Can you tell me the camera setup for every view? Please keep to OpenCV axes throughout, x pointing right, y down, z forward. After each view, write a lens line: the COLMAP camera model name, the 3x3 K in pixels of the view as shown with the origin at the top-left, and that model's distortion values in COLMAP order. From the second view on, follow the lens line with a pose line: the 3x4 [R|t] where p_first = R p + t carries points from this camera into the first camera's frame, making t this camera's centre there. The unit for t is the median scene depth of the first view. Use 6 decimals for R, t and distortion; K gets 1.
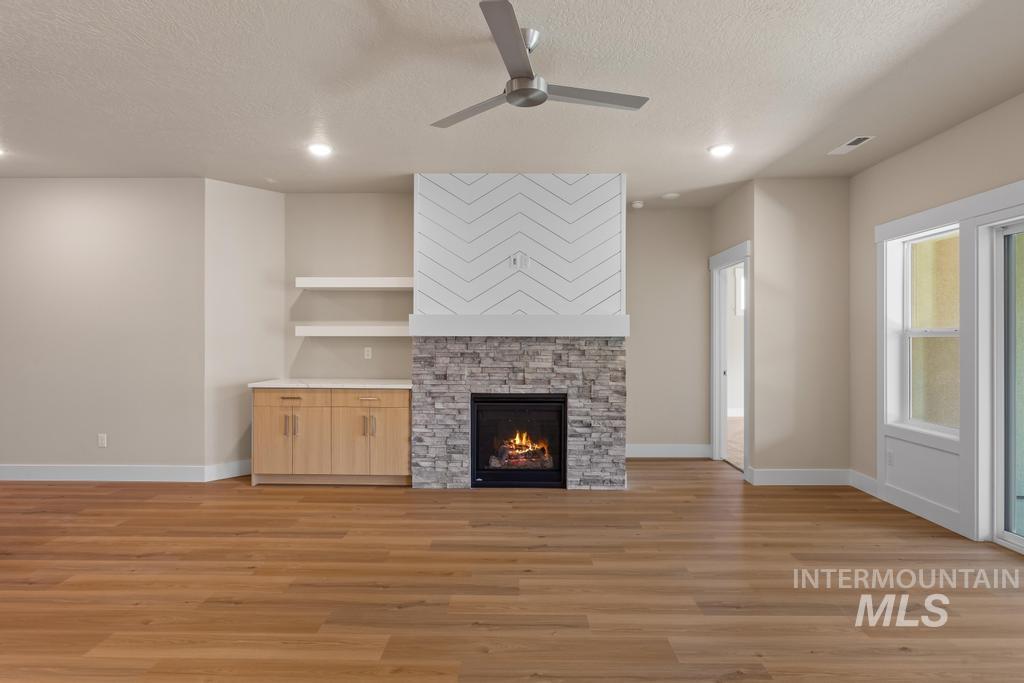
lens RADIAL K [[523.6, 0, 514.0], [0, 523.6, 341.0], [0, 0, 1]] dist [-0.013244, 0.006493]
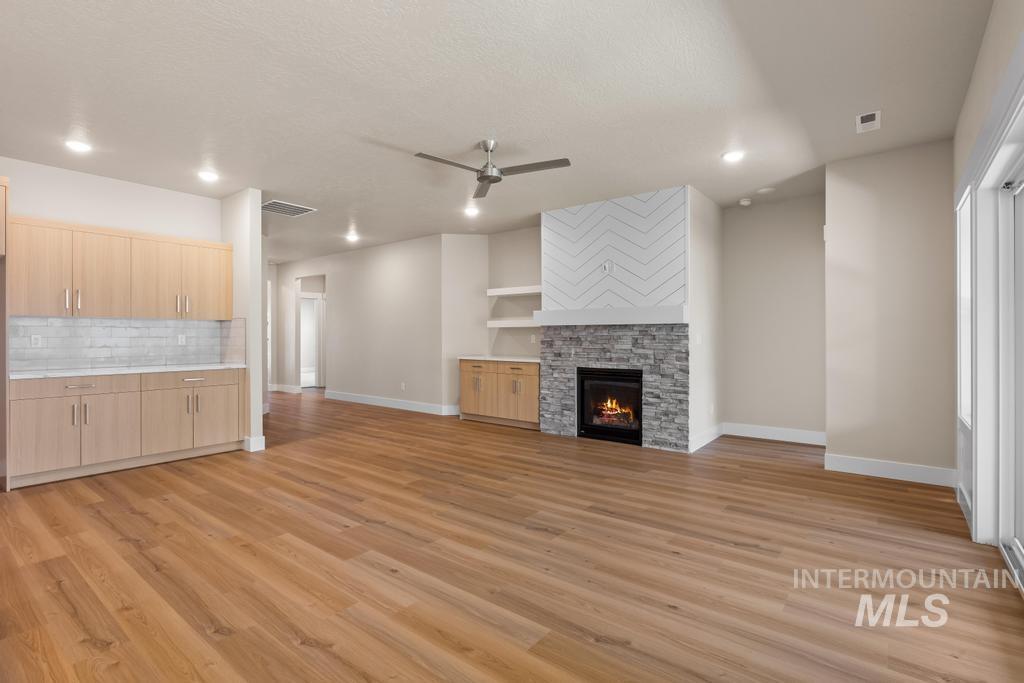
lens RADIAL K [[487.8, 0, 509.6], [0, 487.8, 338.8], [0, 0, 1]] dist [-0.019587, 0.002854]
pose [[0.789089, -0.000431, -0.614278, 0.564117], [0.002497, 0.999994, 0.002506, 0.022436], [0.614274, -0.003511, 0.789085, -0.107952]]
